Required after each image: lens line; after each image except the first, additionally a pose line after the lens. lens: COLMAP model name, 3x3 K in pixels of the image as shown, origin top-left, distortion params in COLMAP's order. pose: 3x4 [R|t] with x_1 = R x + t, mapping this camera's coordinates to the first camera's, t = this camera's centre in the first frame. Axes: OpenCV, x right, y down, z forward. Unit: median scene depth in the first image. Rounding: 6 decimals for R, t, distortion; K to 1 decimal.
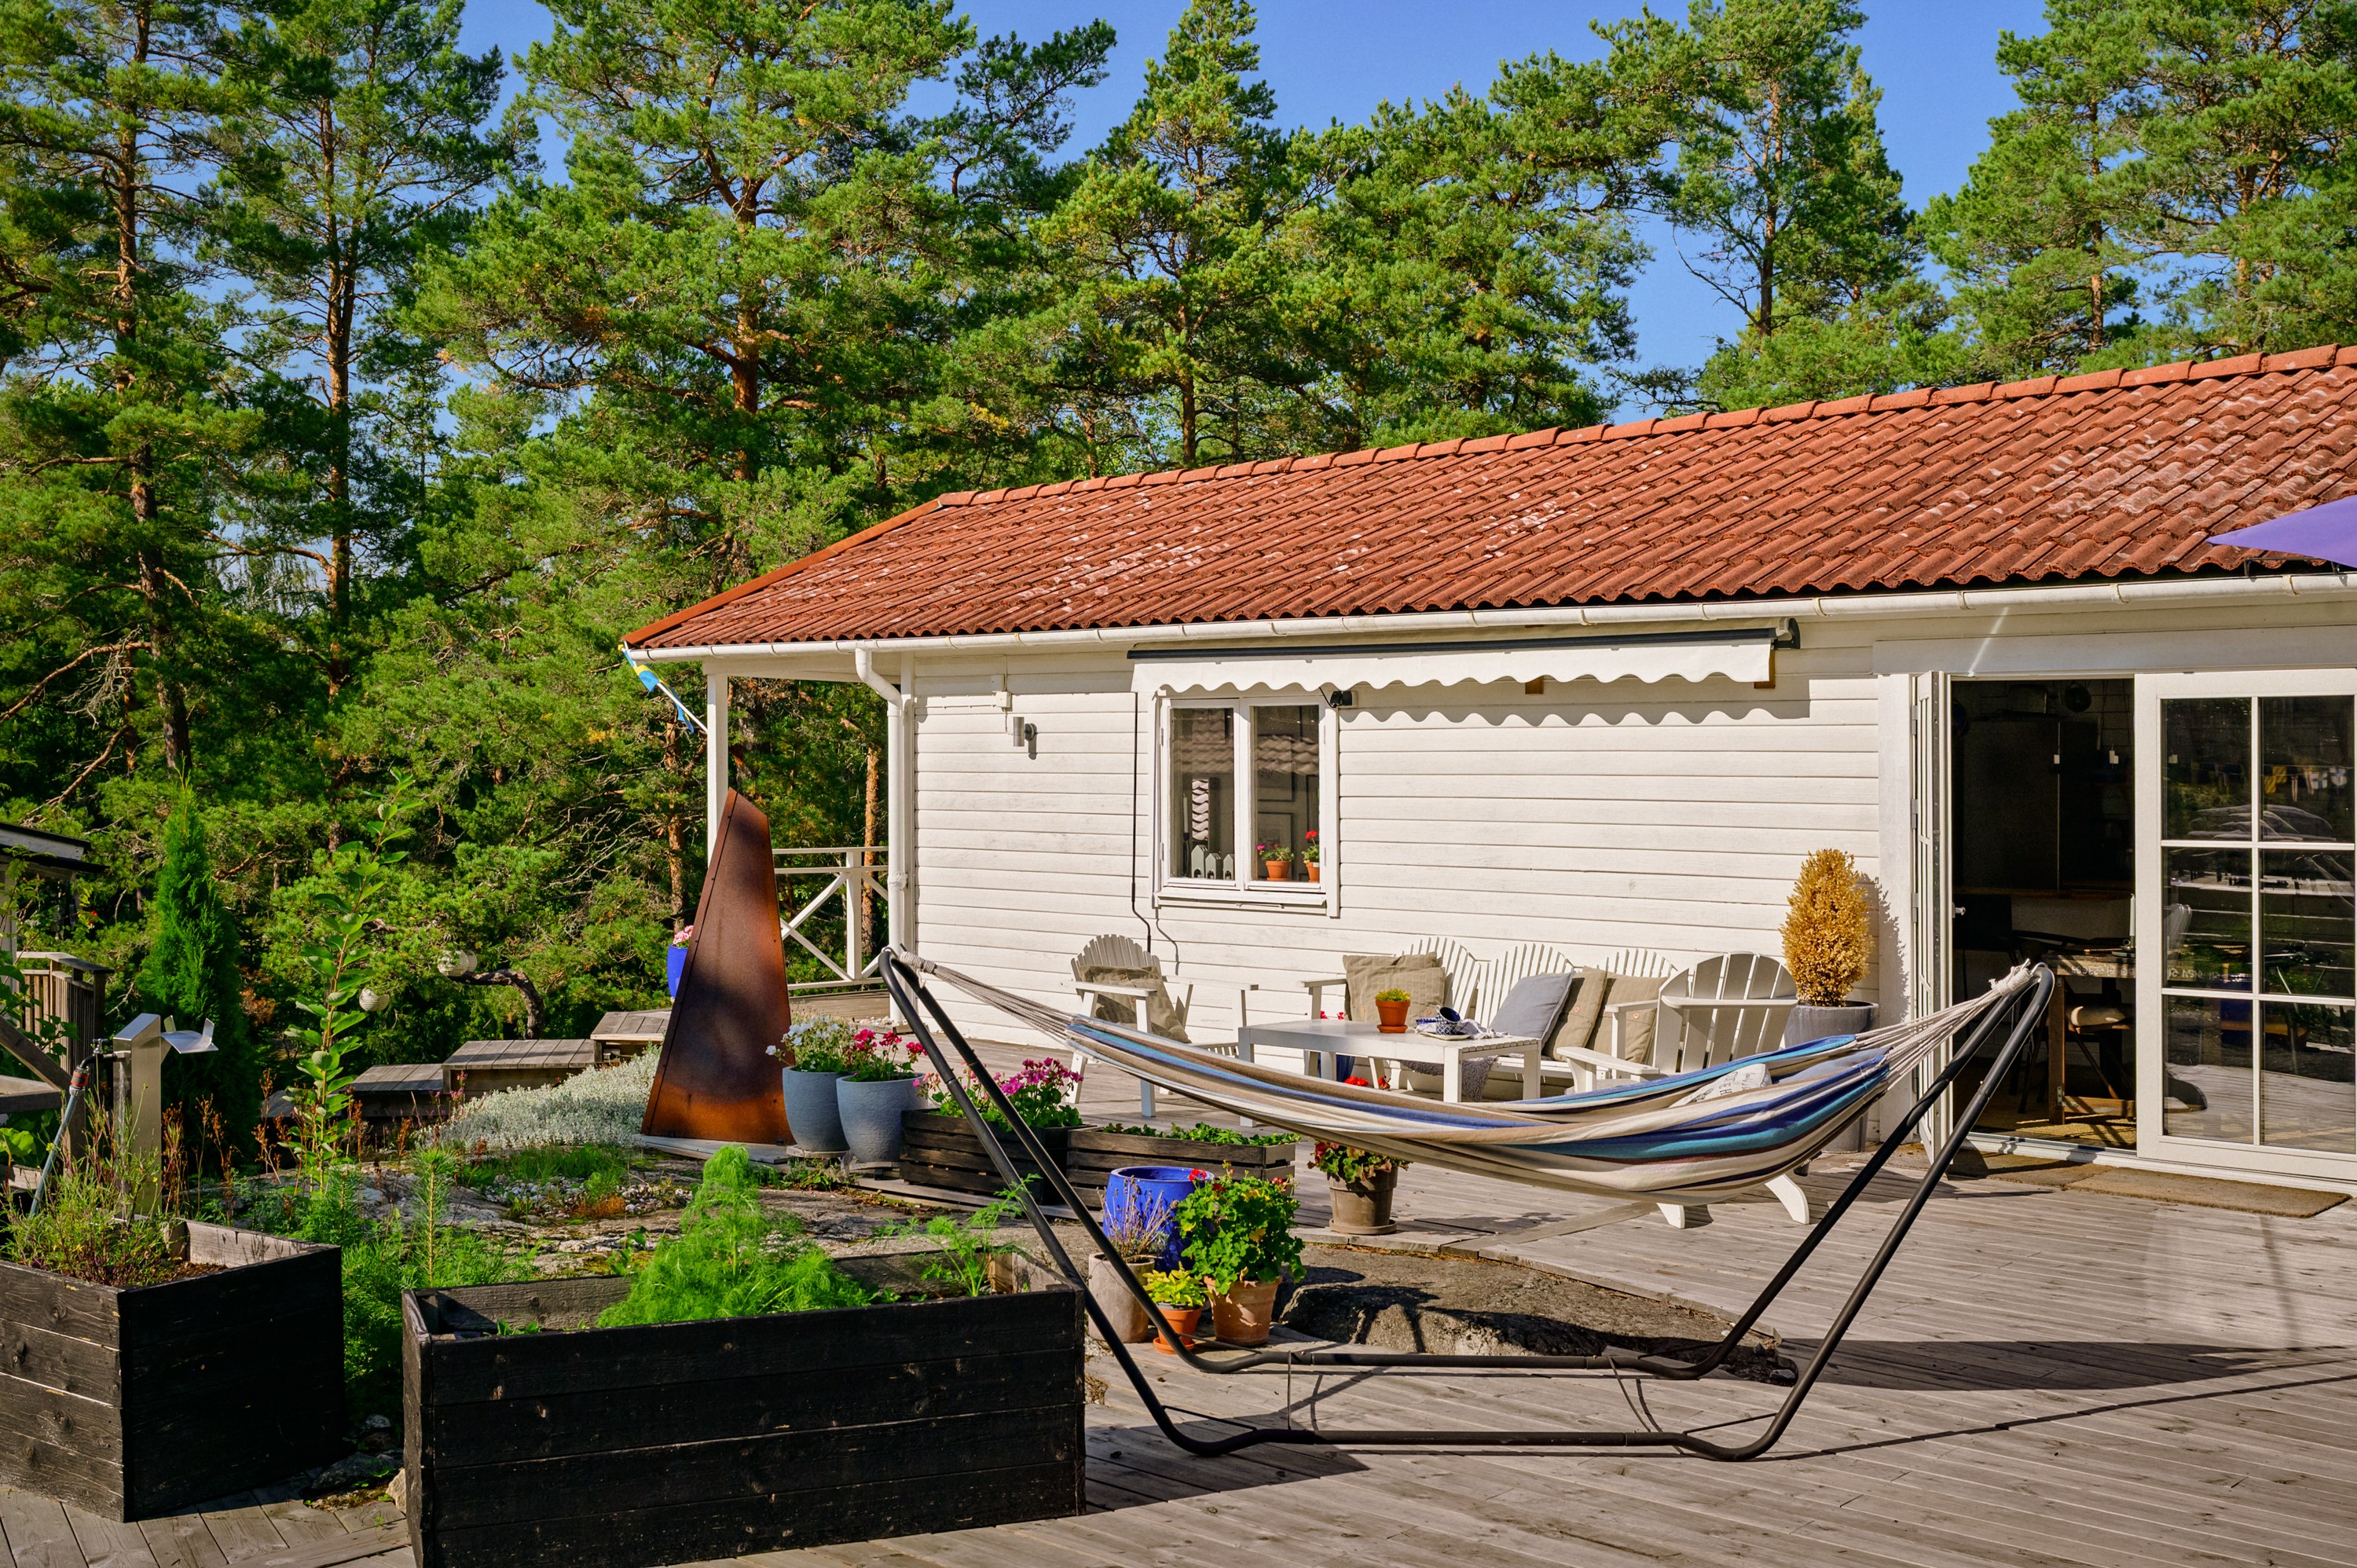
lens RADIAL K [[2425.4, 0, 1144.6], [0, 2425.4, 591.4], [0, 0, 1]] dist [-0.004162, -0.009322]
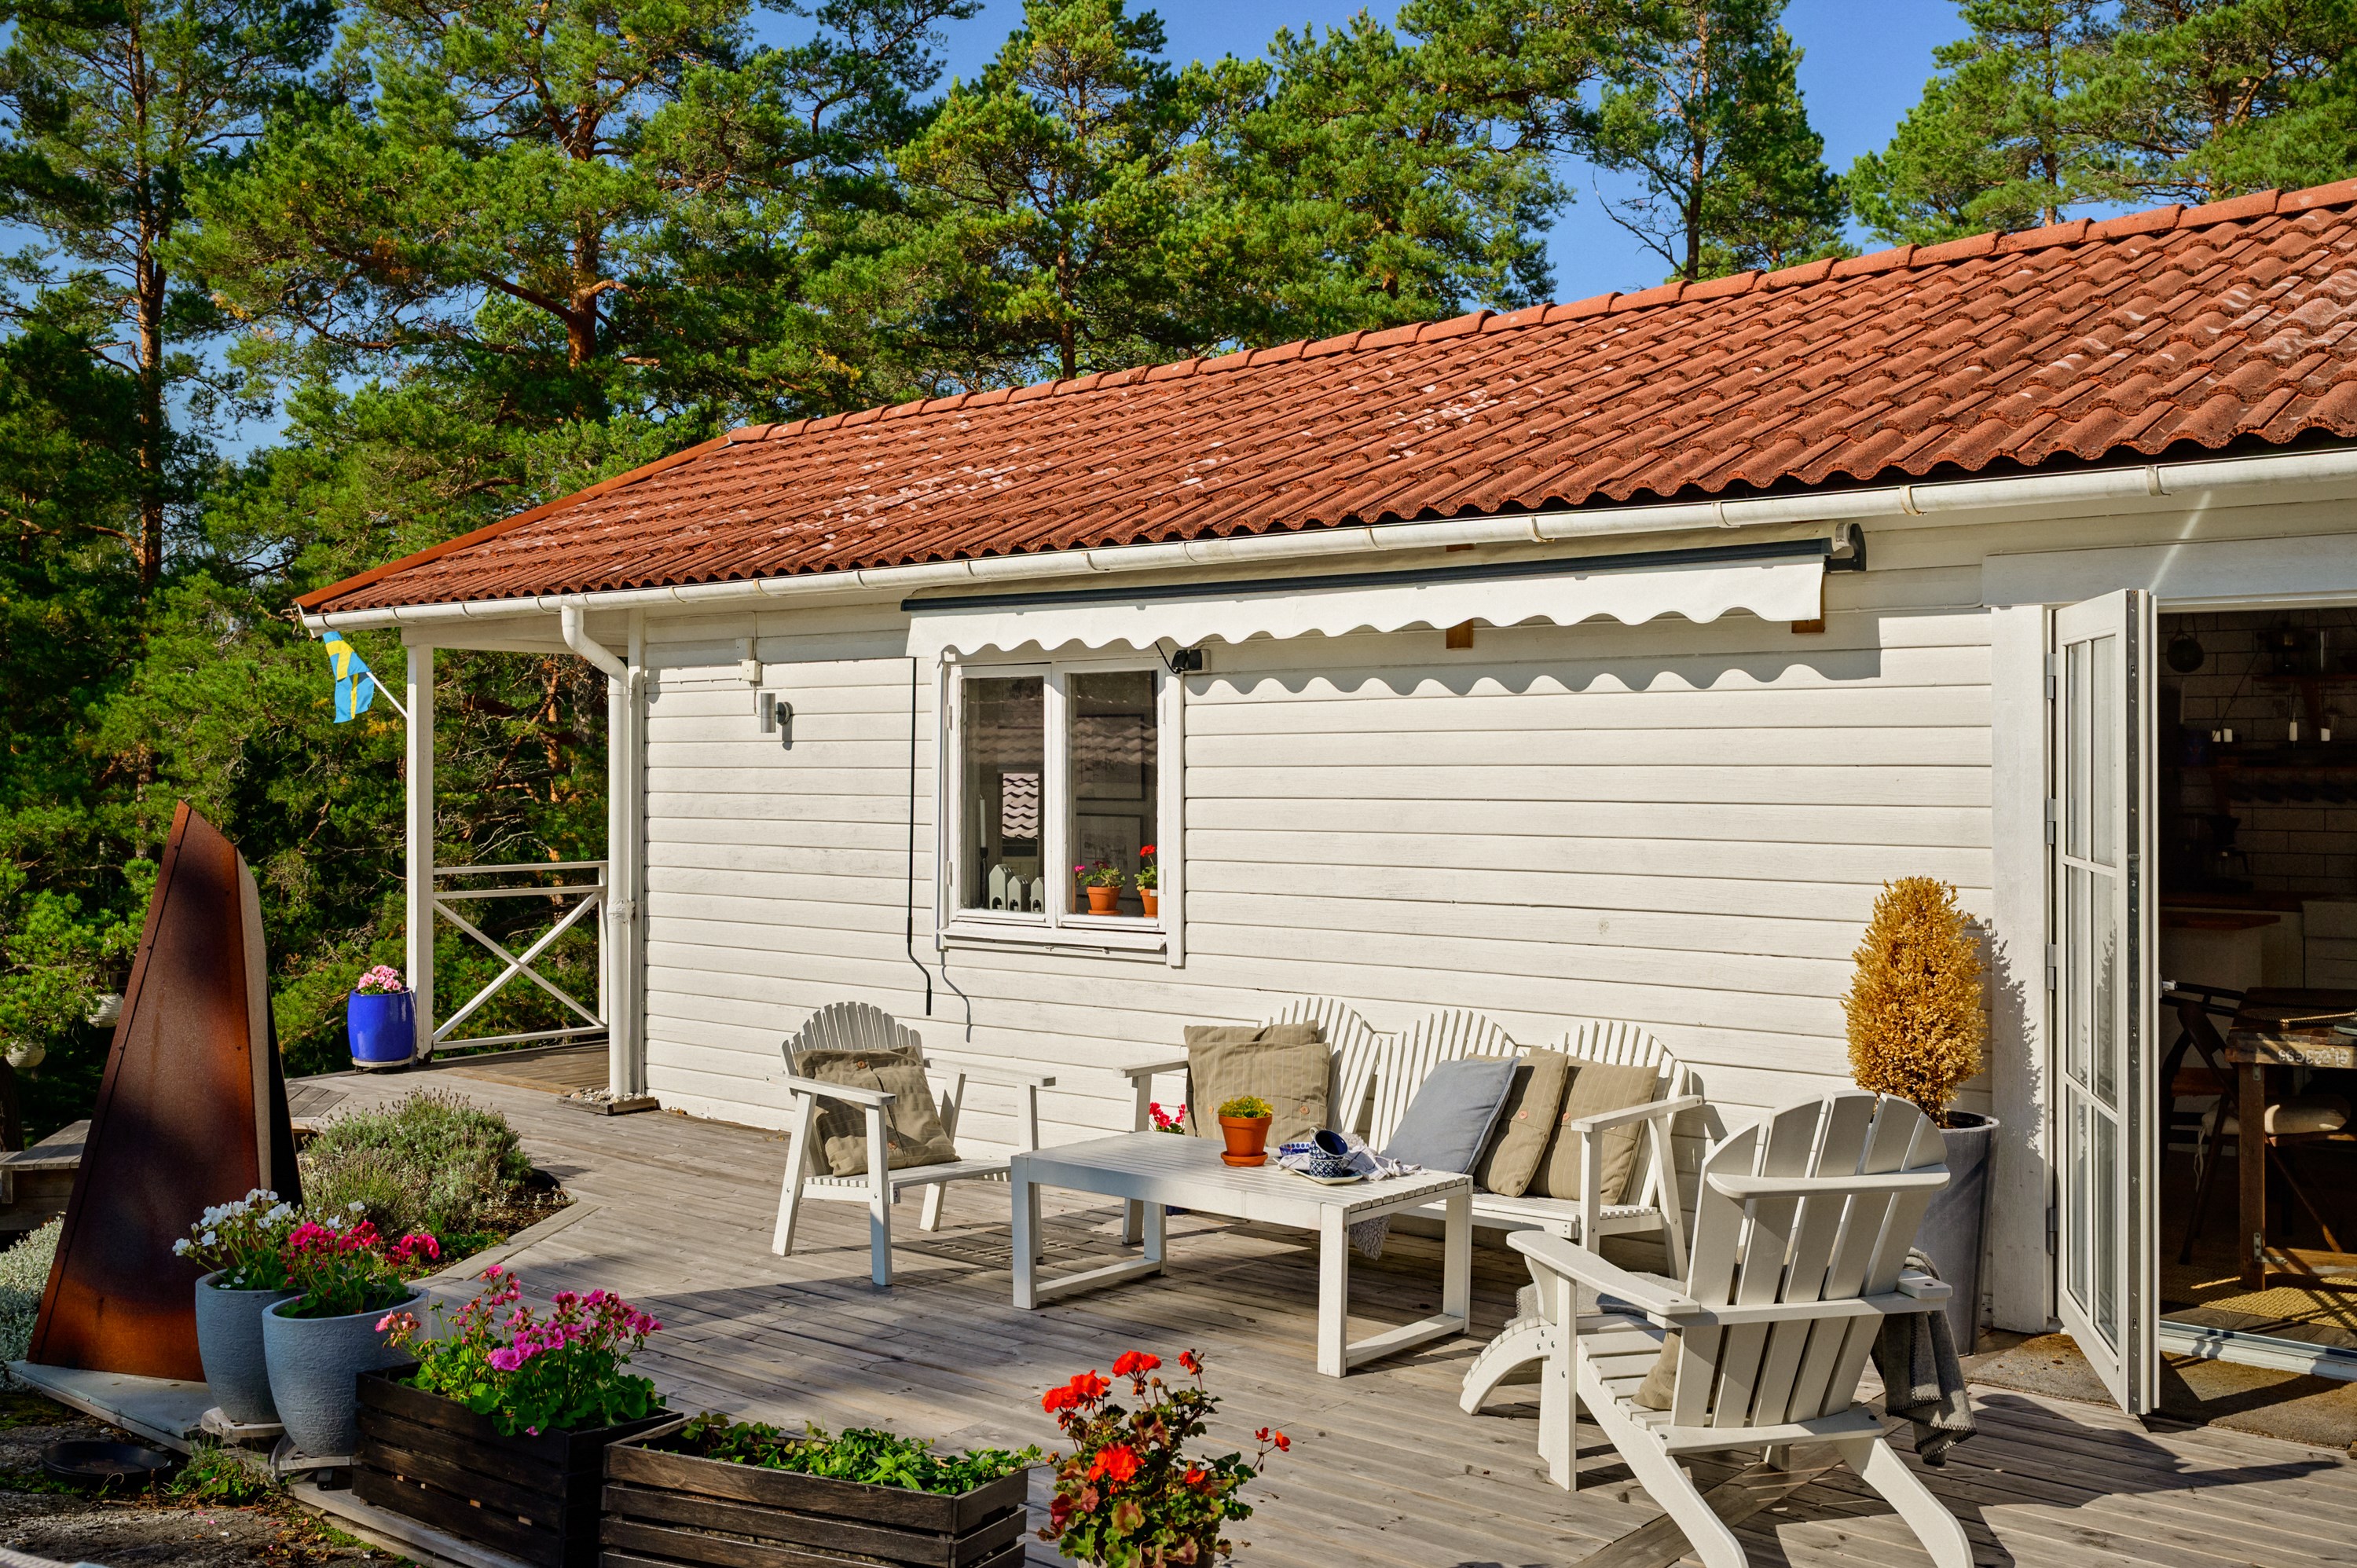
lens RADIAL K [[2202.8, 0, 1178.5], [0, 2202.8, 784.0], [0, 0, 1]] dist [0.001422, -0.002420]
pose [[0.999054, -0.010259, 0.042256, 0.045077], [0.006592, 0.996273, 0.086009, 0.021949], [-0.042981, -0.085649, 0.995398, 0.313948]]
